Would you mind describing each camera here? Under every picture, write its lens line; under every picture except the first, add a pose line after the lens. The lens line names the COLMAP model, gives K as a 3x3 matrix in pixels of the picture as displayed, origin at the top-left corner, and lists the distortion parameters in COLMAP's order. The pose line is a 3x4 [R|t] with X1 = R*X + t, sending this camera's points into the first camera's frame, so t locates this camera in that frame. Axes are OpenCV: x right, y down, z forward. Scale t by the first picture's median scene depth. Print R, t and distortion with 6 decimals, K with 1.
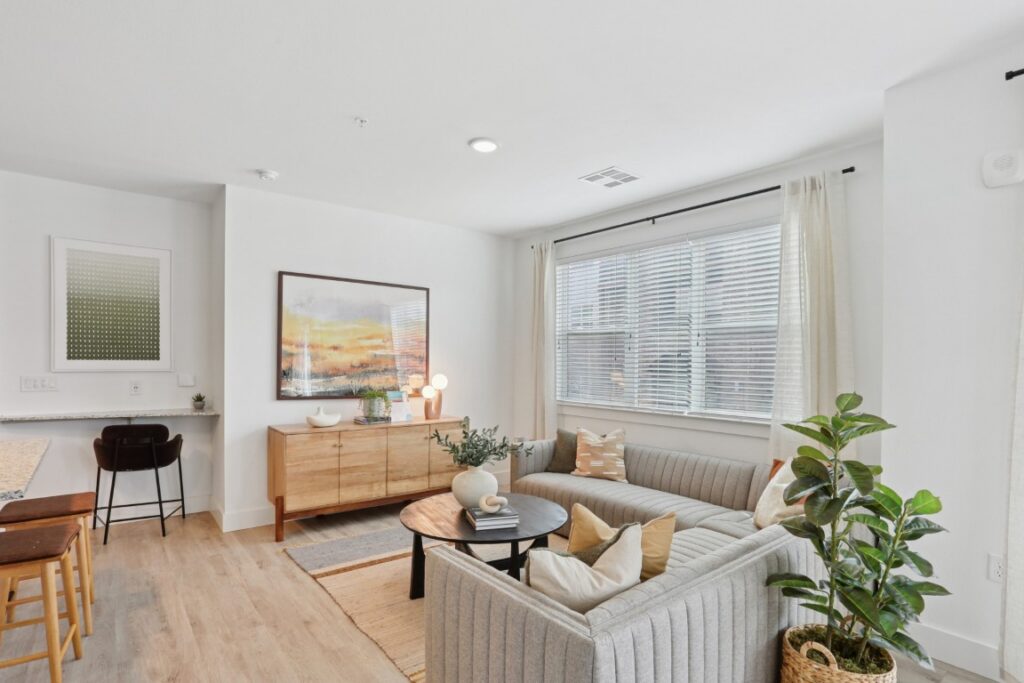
lens RADIAL K [[520.7, 0, 514.1], [0, 520.7, 369.9], [0, 0, 1]] dist [-0.018686, 0.002558]
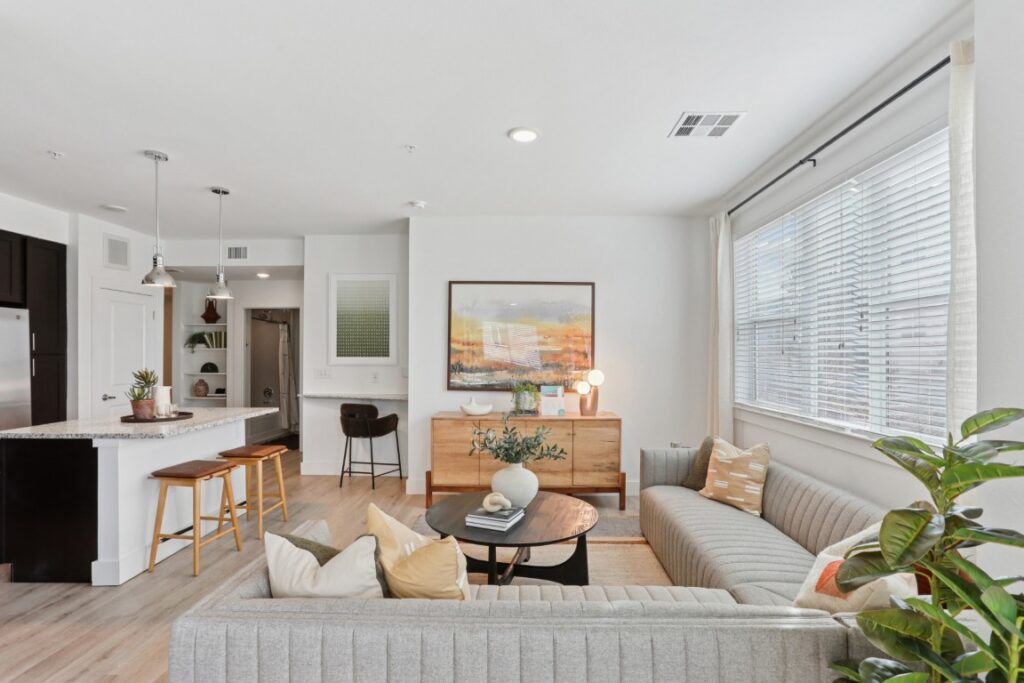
lens RADIAL K [[513.2, 0, 510.5], [0, 513.2, 358.0], [0, 0, 1]] dist [-0.028329, 0.000740]
pose [[0.770336, -0.004356, -0.637624, 0.401797], [-0.004831, 0.999908, -0.012668, -0.001237], [0.637620, 0.012839, 0.770244, 0.189032]]
